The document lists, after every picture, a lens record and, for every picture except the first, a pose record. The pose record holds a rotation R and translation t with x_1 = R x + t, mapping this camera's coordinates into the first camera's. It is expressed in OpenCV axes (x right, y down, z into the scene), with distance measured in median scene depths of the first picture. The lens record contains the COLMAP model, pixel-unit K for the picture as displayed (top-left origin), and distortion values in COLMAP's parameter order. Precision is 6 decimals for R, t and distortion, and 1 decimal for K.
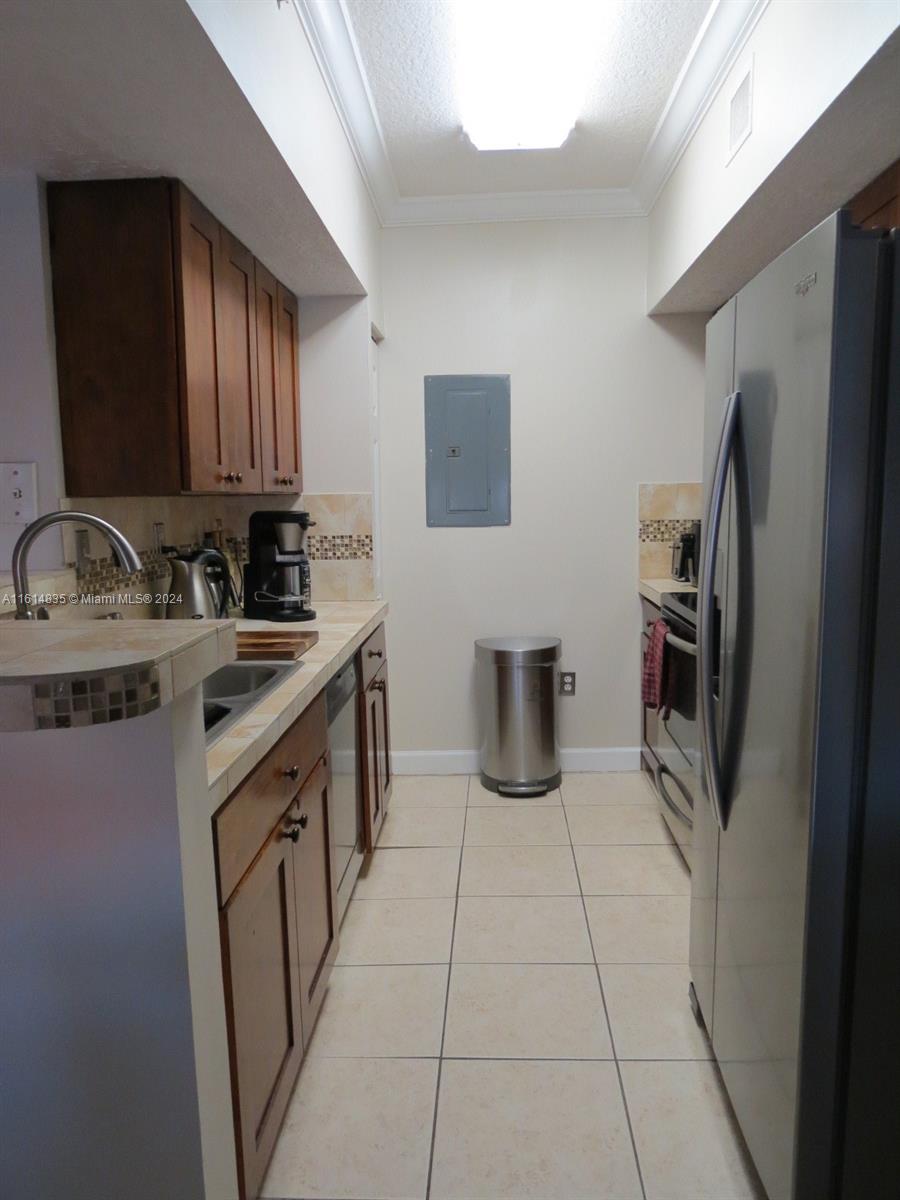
lens RADIAL K [[847.1, 0, 454.1], [0, 847.1, 604.2], [0, 0, 1]] dist [-0.036393, 0.011131]
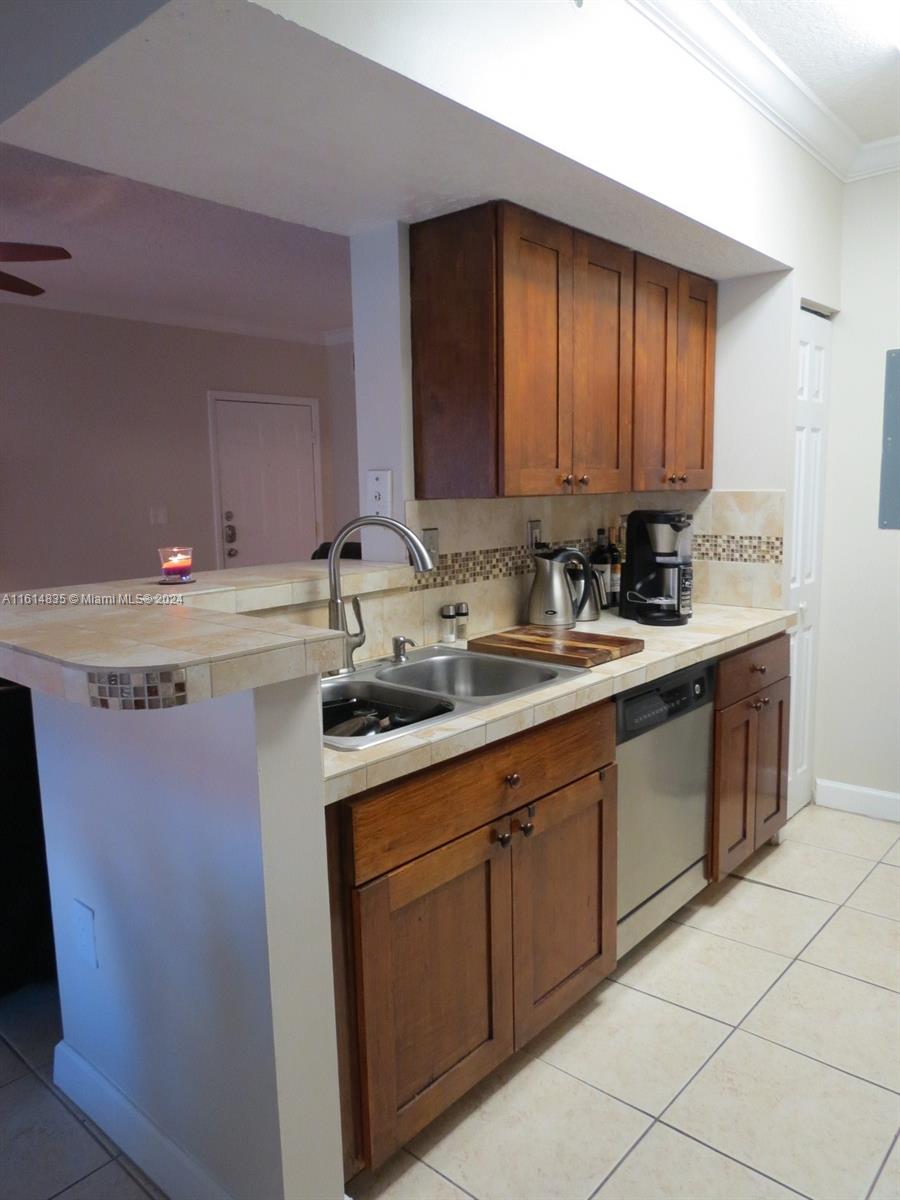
lens RADIAL K [[847.1, 0, 457.4], [0, 847.1, 603.4], [0, 0, 1]] dist [-0.036393, 0.011131]
pose [[0.779858, 0.091486, -0.619234, 0.195370], [-0.075662, 0.995786, 0.051830, -0.031972], [0.621366, 0.006432, 0.783494, 0.083531]]
